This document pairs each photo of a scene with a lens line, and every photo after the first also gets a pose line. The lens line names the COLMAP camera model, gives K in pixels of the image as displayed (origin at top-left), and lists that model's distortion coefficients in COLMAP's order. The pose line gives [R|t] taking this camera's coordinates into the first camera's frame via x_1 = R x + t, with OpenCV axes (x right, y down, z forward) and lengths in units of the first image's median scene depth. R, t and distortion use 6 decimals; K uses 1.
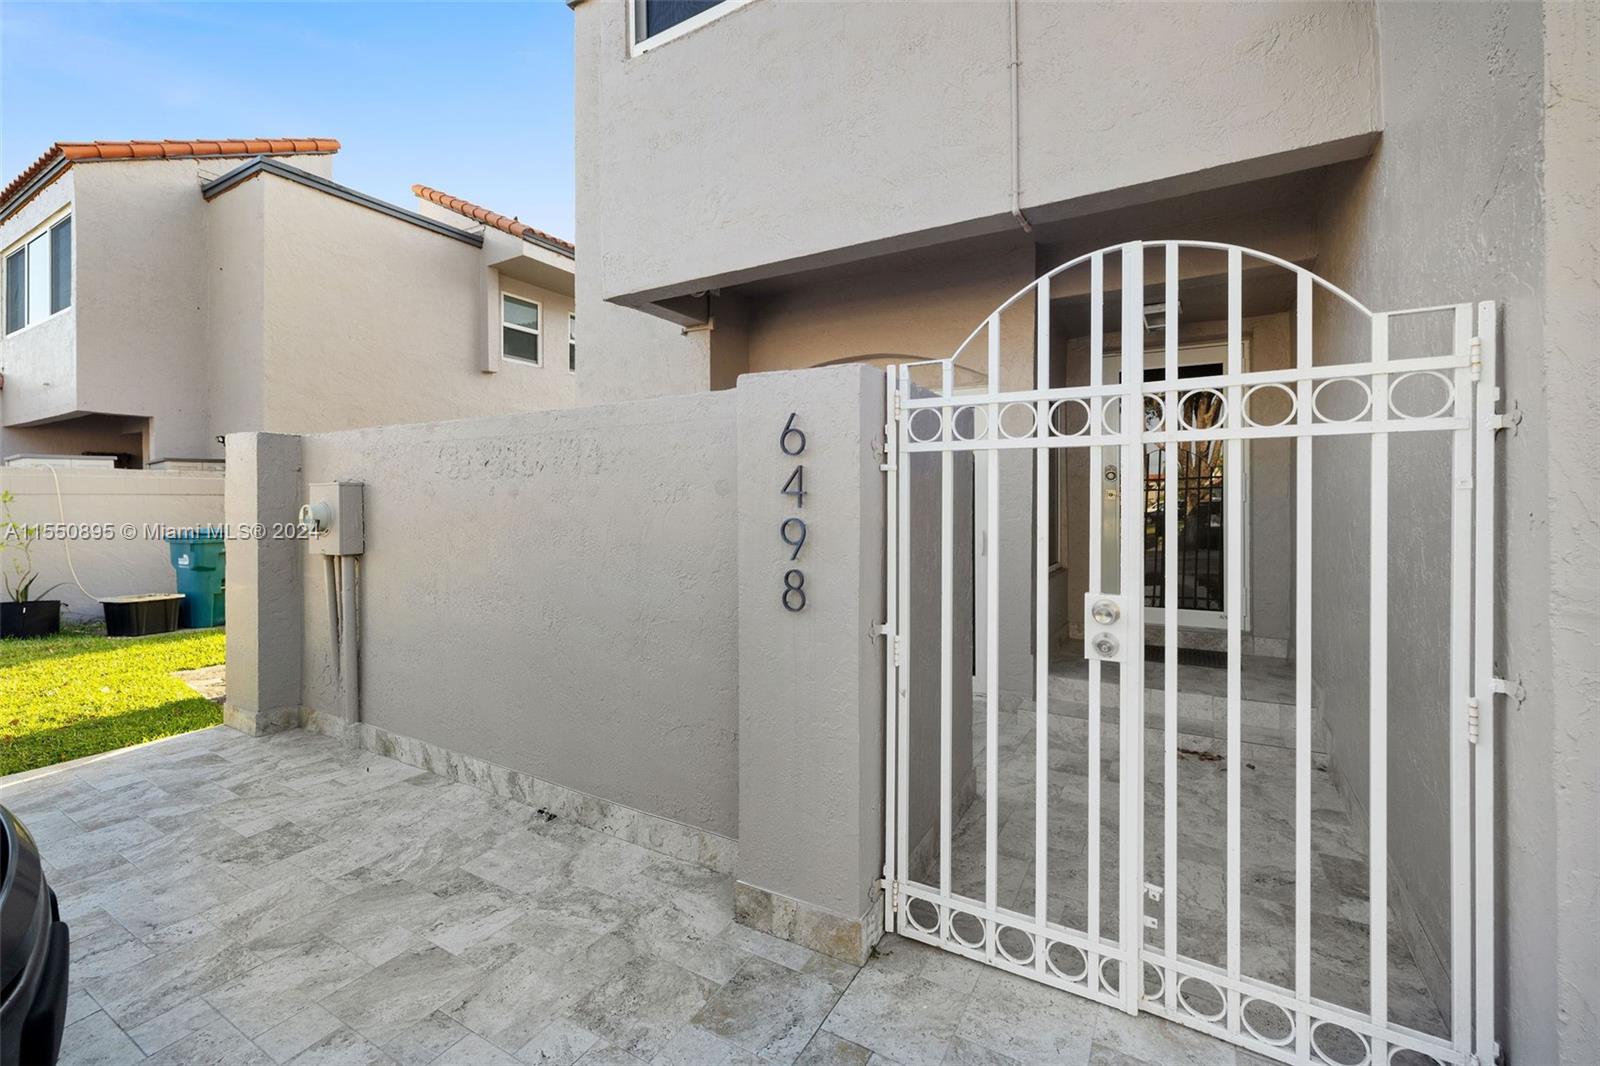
lens RADIAL K [[686.2, 0, 796.3], [0, 686.2, 502.4], [0, 0, 1]] dist [0.001812, 0.001021]
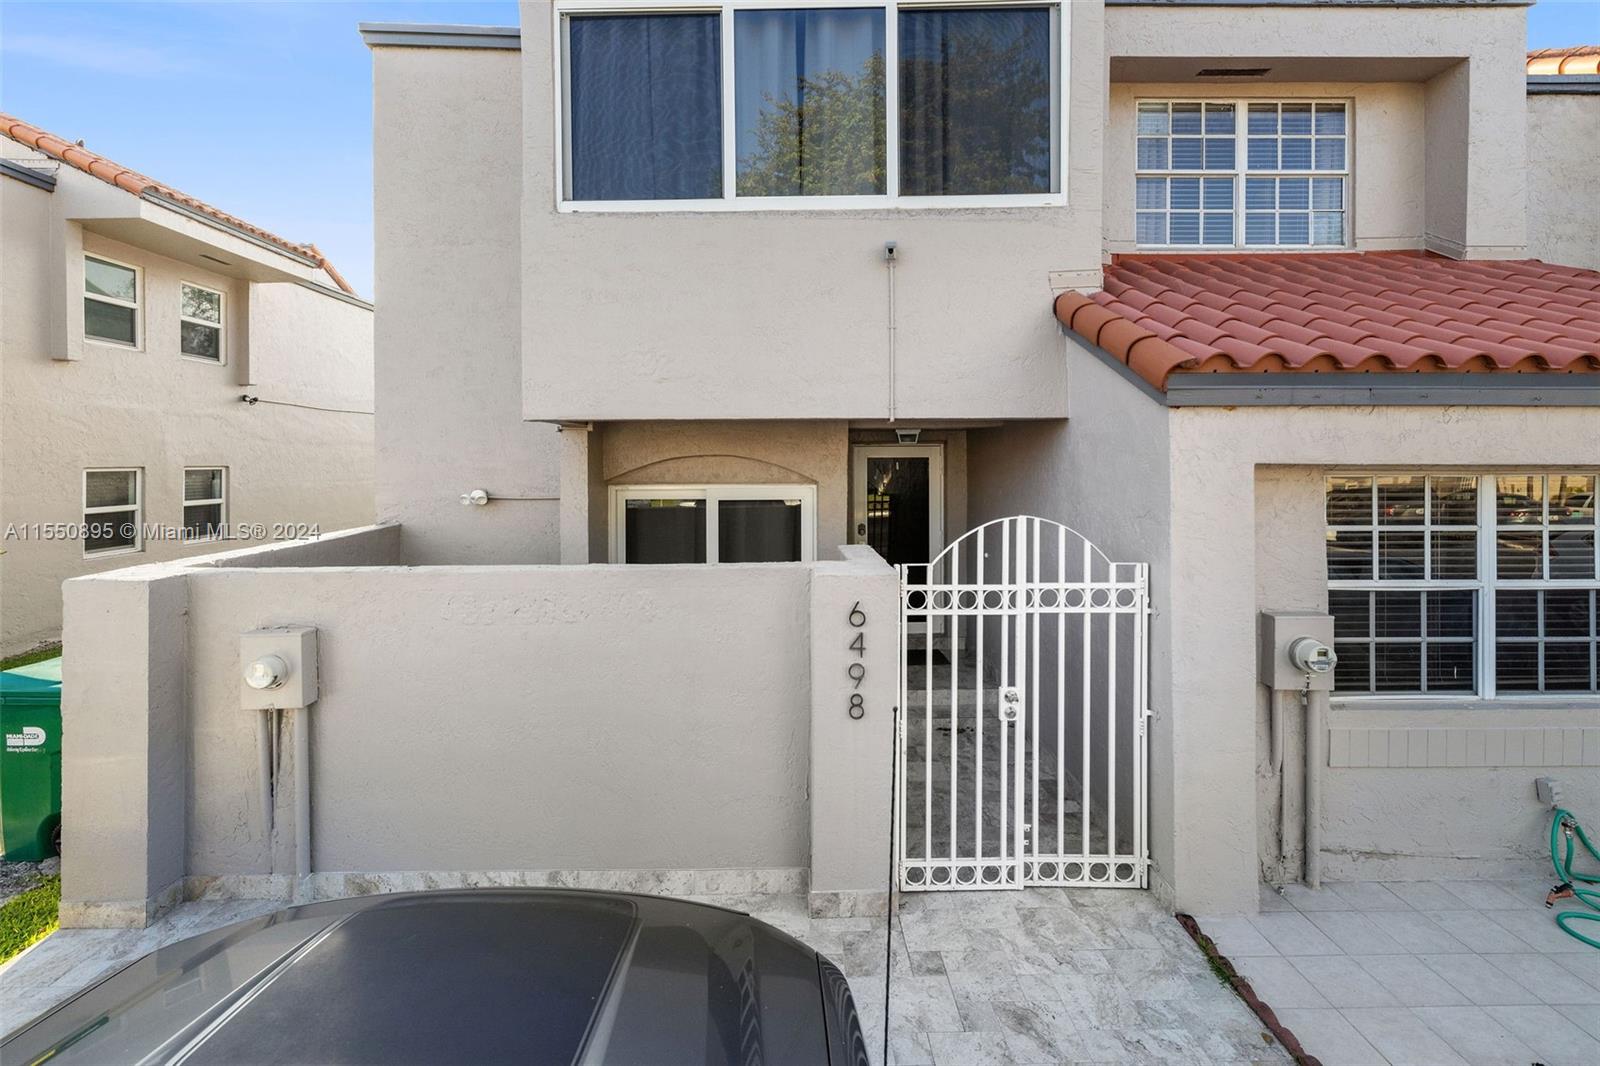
lens RADIAL K [[686.2, 0, 808.6], [0, 686.2, 470.4], [0, 0, 1]] dist [0.001812, 0.001021]
pose [[0.849958, -0.005774, 0.526818, -1.011552], [0.002587, 0.999974, 0.006786, -0.473322], [-0.526843, -0.004405, 0.849951, -0.367725]]
